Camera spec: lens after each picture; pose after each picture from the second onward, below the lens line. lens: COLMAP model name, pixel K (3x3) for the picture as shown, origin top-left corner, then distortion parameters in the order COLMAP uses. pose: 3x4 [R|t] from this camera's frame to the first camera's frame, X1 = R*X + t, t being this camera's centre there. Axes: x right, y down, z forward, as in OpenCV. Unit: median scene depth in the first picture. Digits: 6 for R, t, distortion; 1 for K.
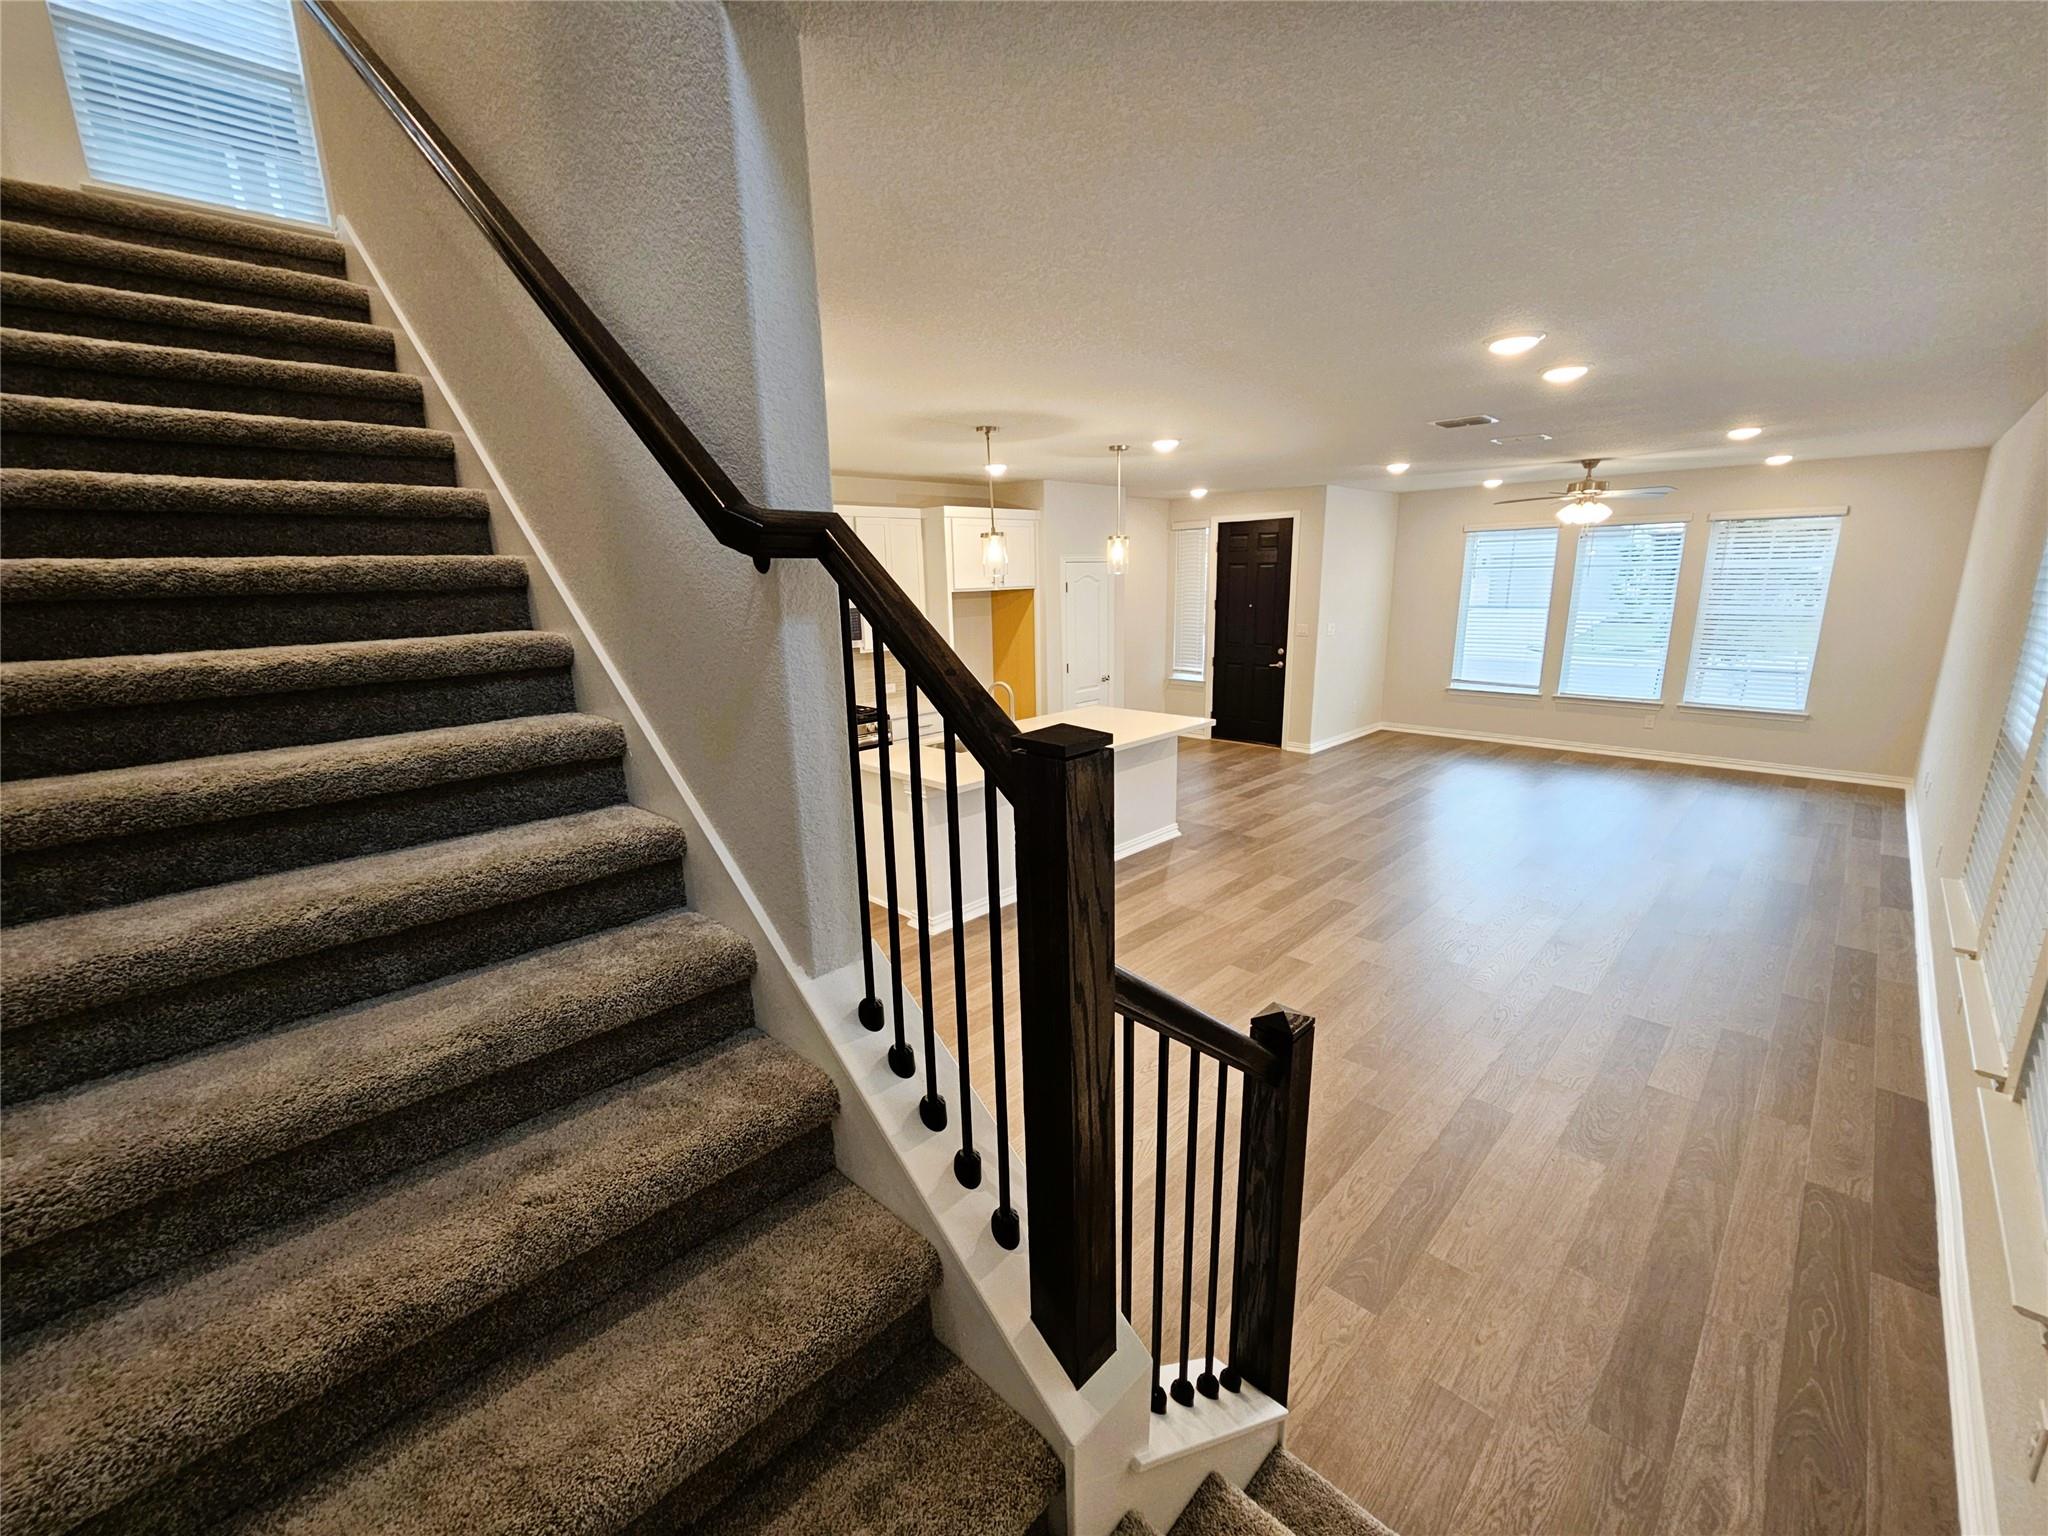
lens RADIAL K [[840.4, 0, 1024.0], [0, 840.4, 768.0], [0, 0, 1]] dist [-0.001411, 0.000117]
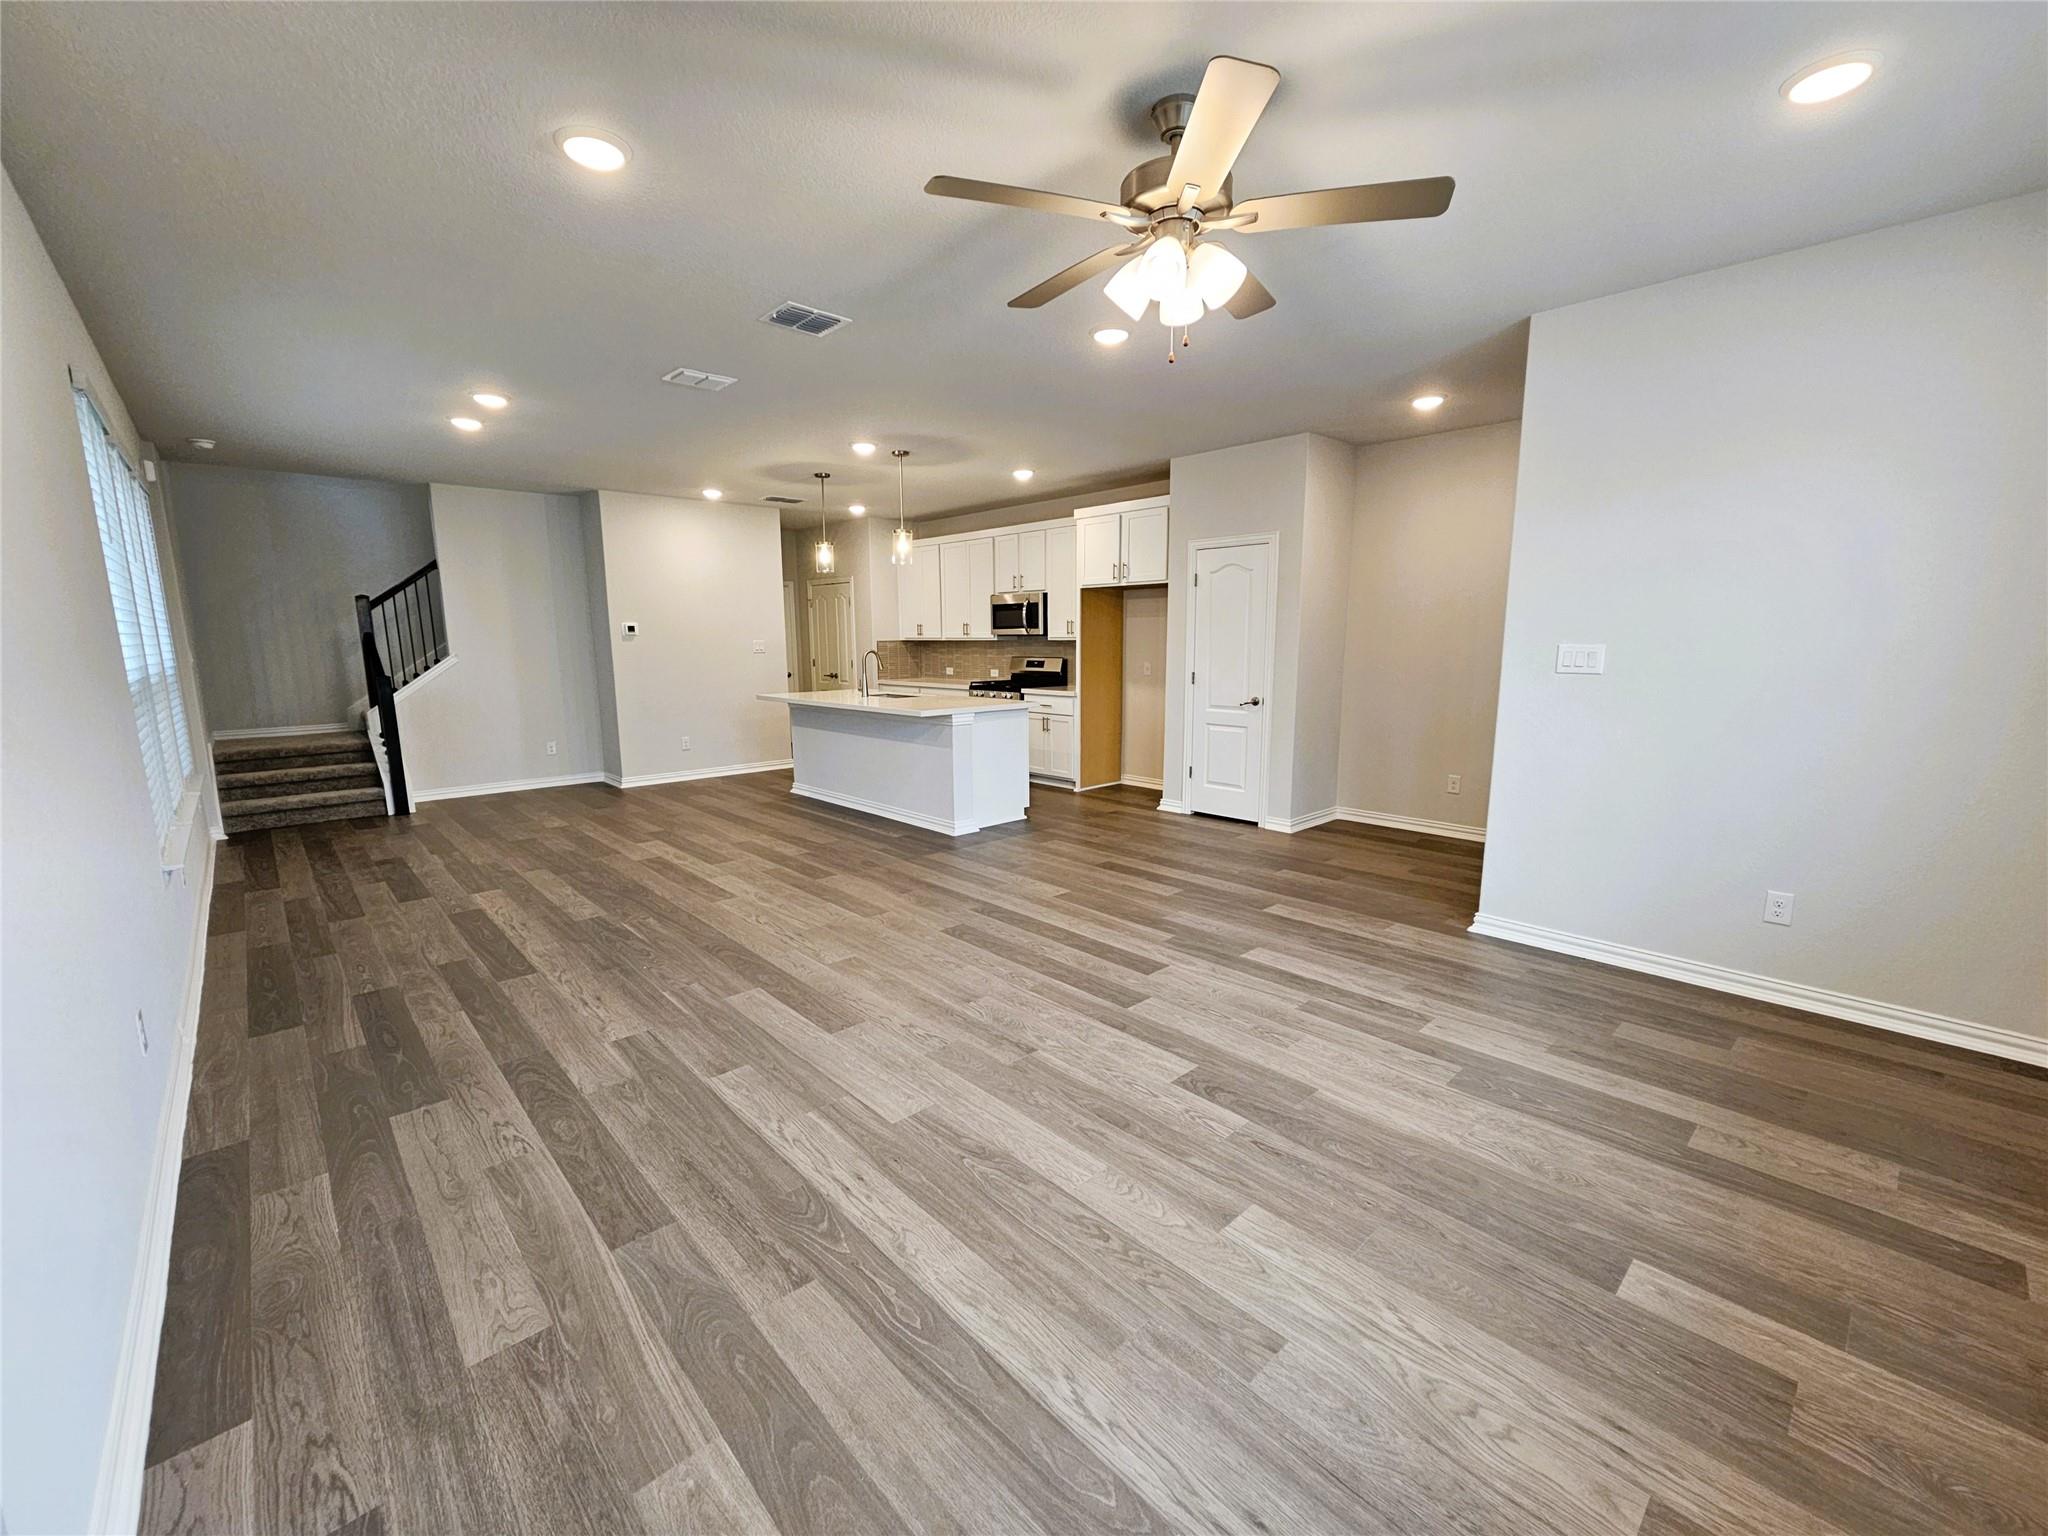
lens RADIAL K [[840.4, 0, 1024.0], [0, 840.4, 768.0], [0, 0, 1]] dist [-0.001411, 0.000117]
pose [[-0.038018, 0.182661, -0.982441, 0.958803], [-0.218275, 0.957892, 0.186544, -0.163504], [0.975146, 0.221535, 0.003453, 0.922660]]
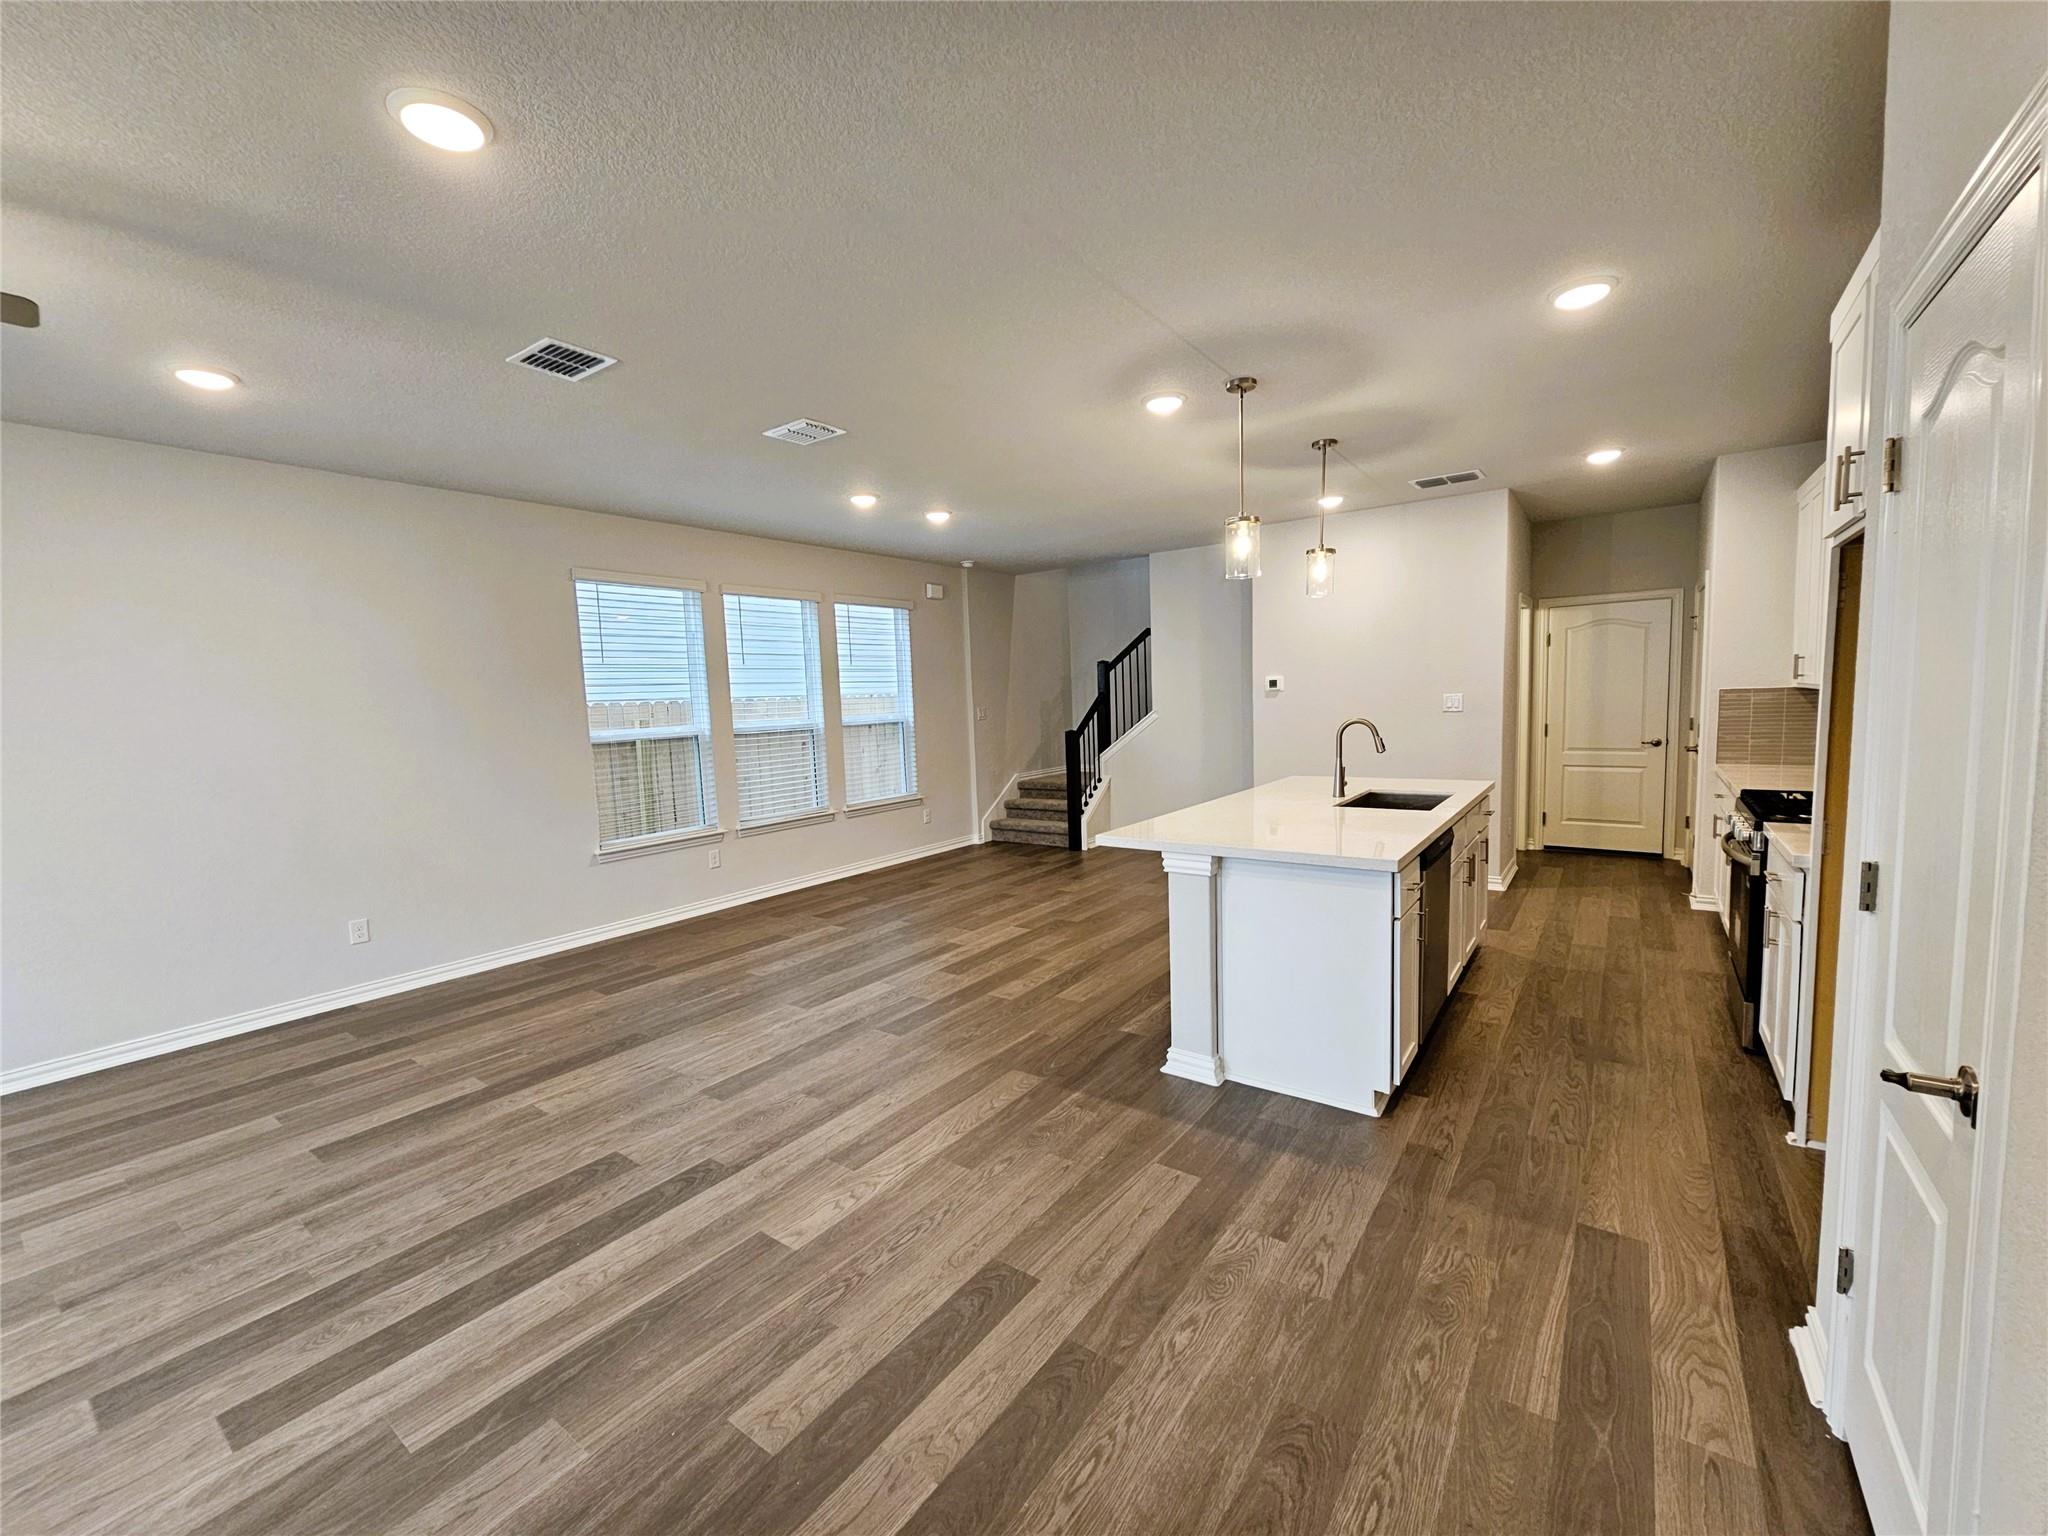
lens RADIAL K [[840.4, 0, 1024.0], [0, 840.4, 768.0], [0, 0, 1]] dist [-0.001411, 0.000117]
pose [[-0.985972, 0.073030, -0.150087, 0.290446], [0.023401, 0.950802, 0.308915, -0.224196], [0.165263, 0.301069, -0.939173, 1.233105]]
